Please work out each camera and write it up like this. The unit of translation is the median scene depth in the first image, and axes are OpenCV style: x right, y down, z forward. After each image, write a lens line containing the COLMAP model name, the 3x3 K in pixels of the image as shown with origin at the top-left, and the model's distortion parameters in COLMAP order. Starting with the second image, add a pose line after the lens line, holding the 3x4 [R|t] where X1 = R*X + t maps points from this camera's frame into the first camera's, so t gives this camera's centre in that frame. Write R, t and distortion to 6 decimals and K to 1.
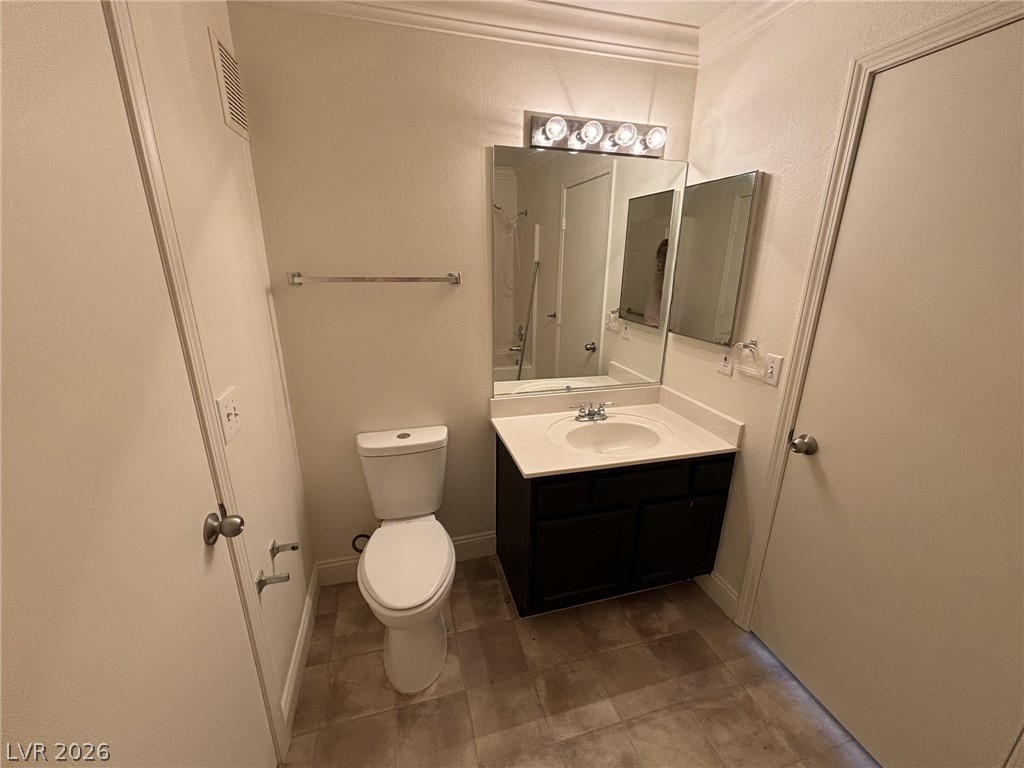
lens RADIAL K [[410.5, 0, 511.9], [0, 410.5, 382.6], [0, 0, 1]] dist [-0.002790, 0.000577]
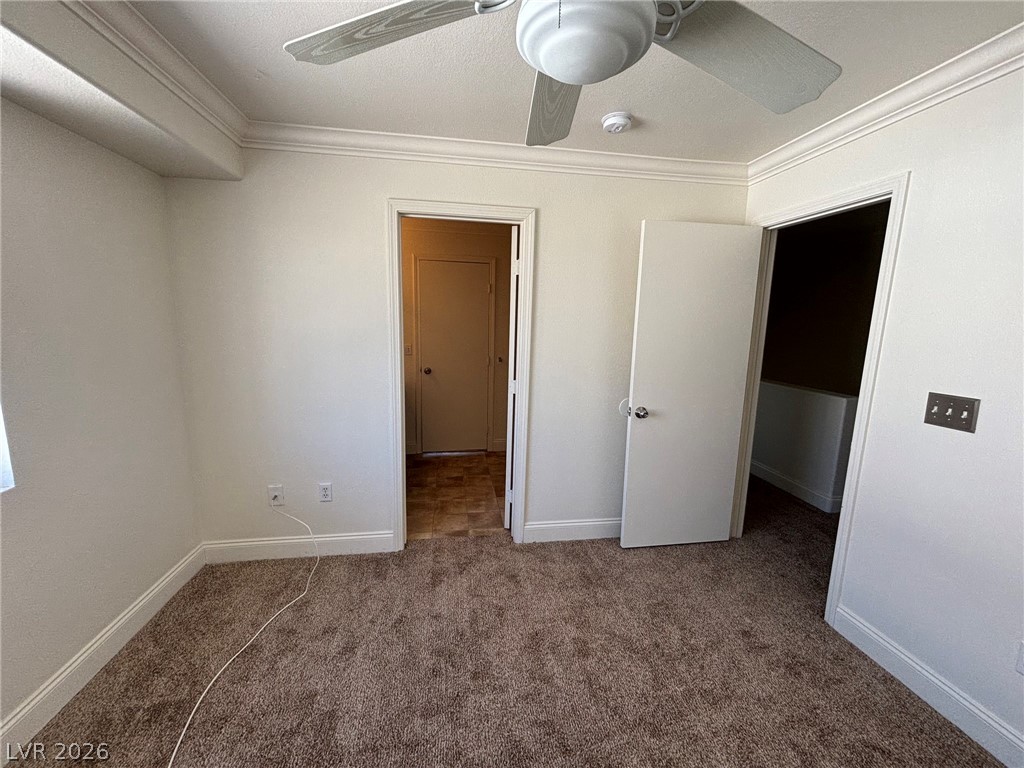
lens RADIAL K [[410.5, 0, 511.9], [0, 410.5, 382.6], [0, 0, 1]] dist [-0.002790, 0.000577]
pose [[0.122793, -0.163126, 0.978934, -1.829408], [0.272106, 0.954132, 0.124861, 0.022652], [-0.954400, 0.251042, 0.161548, -0.057500]]
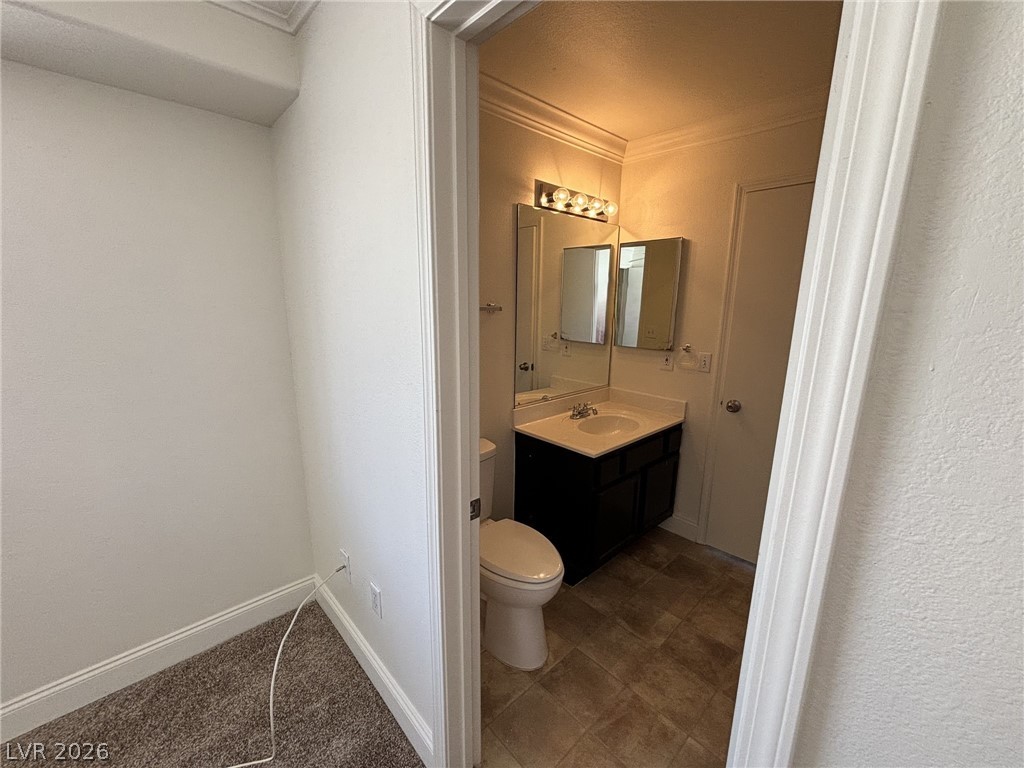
lens RADIAL K [[410.5, 0, 511.9], [0, 410.5, 382.6], [0, 0, 1]] dist [-0.002790, 0.000577]
pose [[0.888342, -0.092613, 0.449746, -0.633476], [0.130825, 0.989903, -0.054562, 0.030052], [-0.440152, 0.107307, 0.891488, -0.048945]]
